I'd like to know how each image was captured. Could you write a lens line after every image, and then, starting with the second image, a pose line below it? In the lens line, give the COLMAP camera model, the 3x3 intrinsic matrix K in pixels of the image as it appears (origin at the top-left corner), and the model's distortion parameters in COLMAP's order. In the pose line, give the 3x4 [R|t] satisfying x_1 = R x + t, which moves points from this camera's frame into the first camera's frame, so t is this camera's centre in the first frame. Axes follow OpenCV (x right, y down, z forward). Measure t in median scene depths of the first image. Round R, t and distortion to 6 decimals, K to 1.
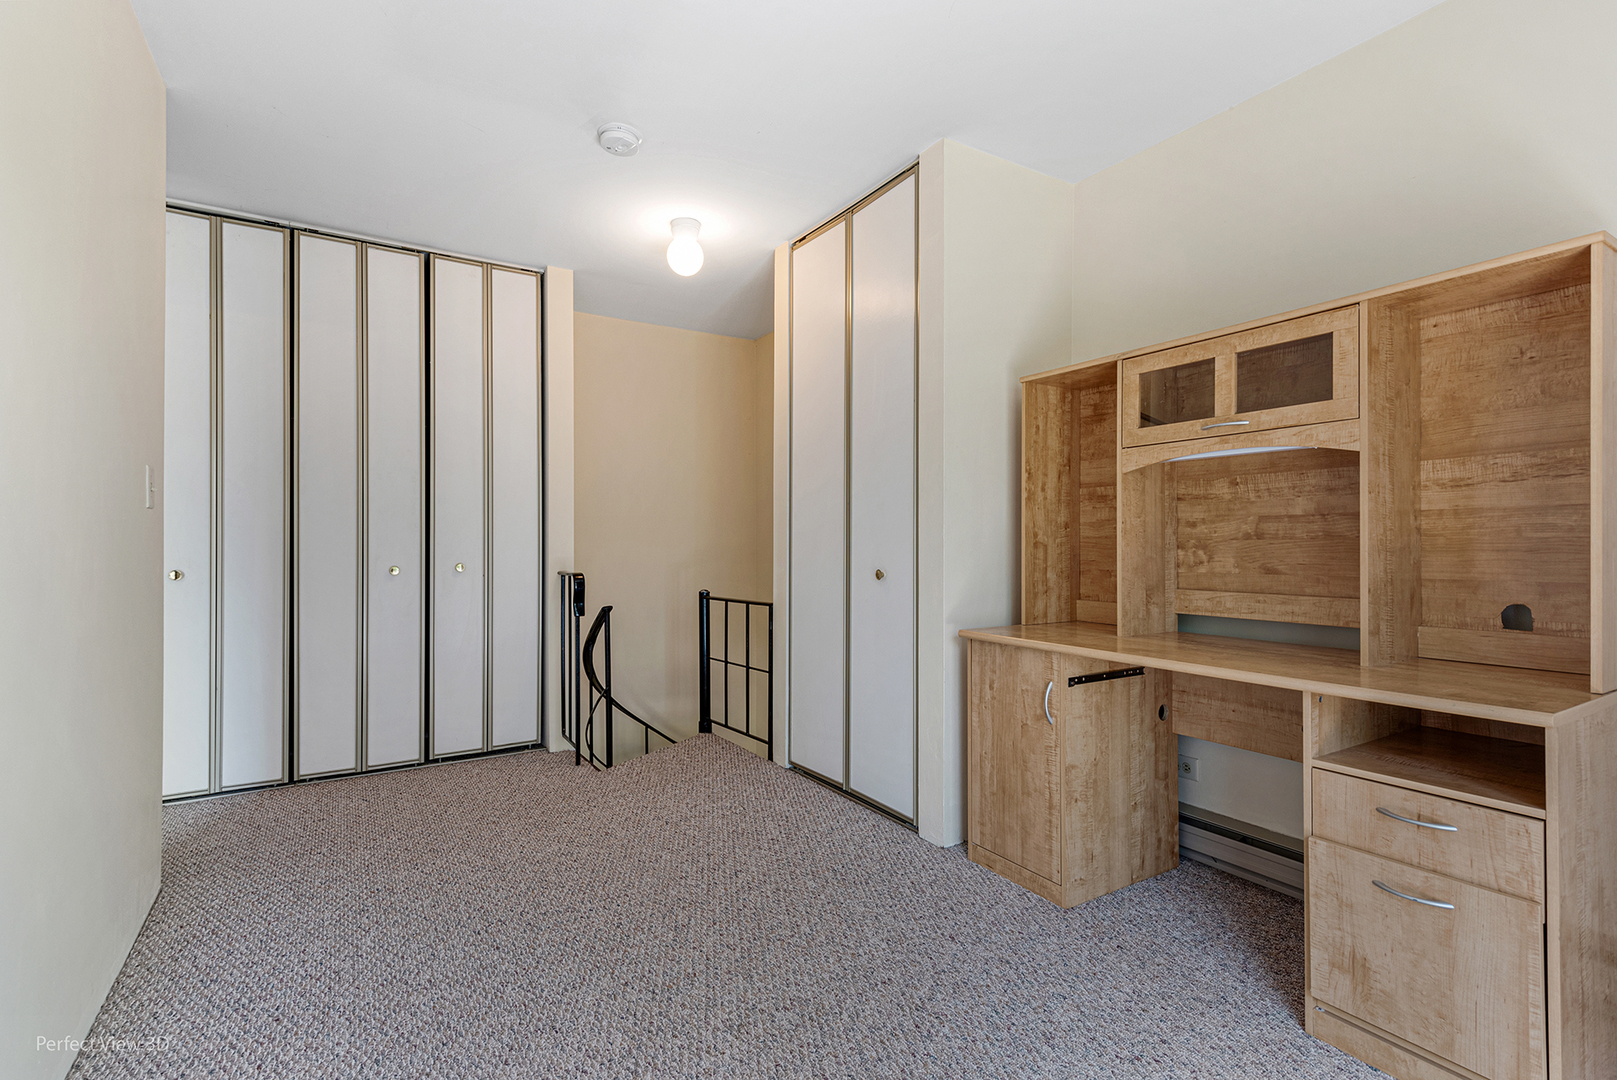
lens RADIAL K [[722.2, 0, 799.6], [0, 722.2, 550.7], [0, 0, 1]] dist [0.015966, -0.005619]
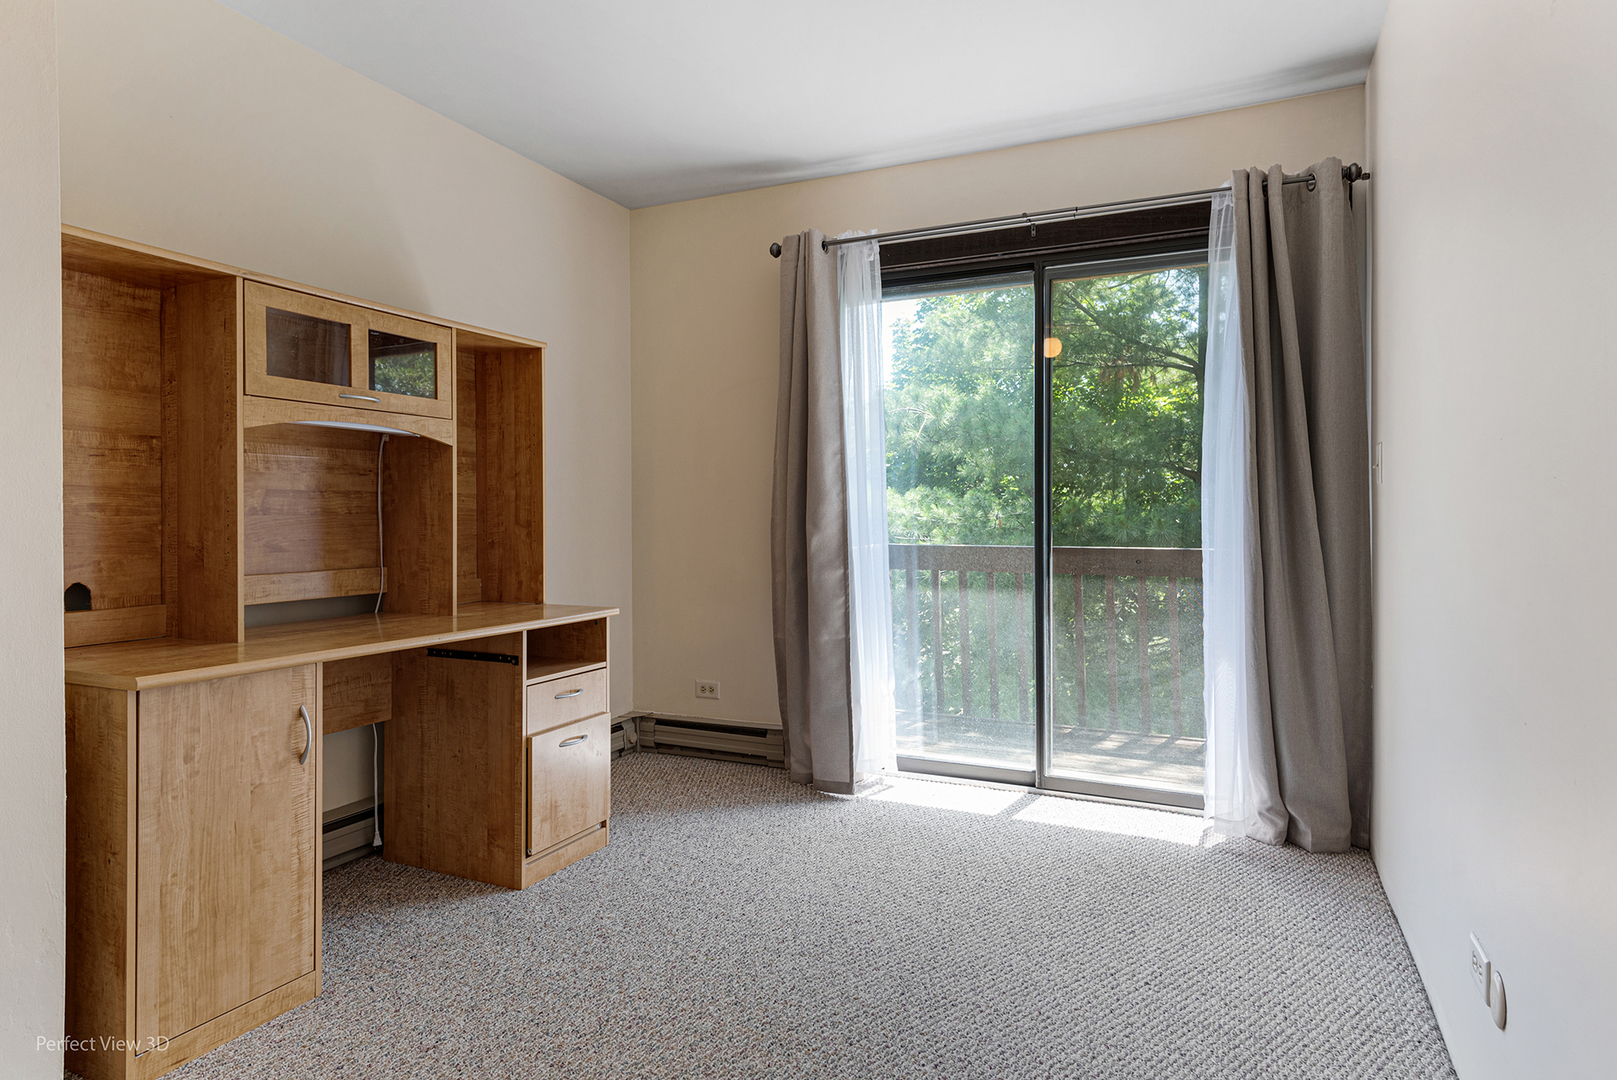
lens RADIAL K [[882.5, 0, 816.8], [0, 882.5, 533.2], [0, 0, 1]] dist [0.016721, -0.007996]
pose [[-0.533797, -0.012854, 0.845515, -0.681517], [0.011059, 0.999693, 0.022180, -0.009865], [-0.845540, 0.021190, -0.533491, 1.012989]]
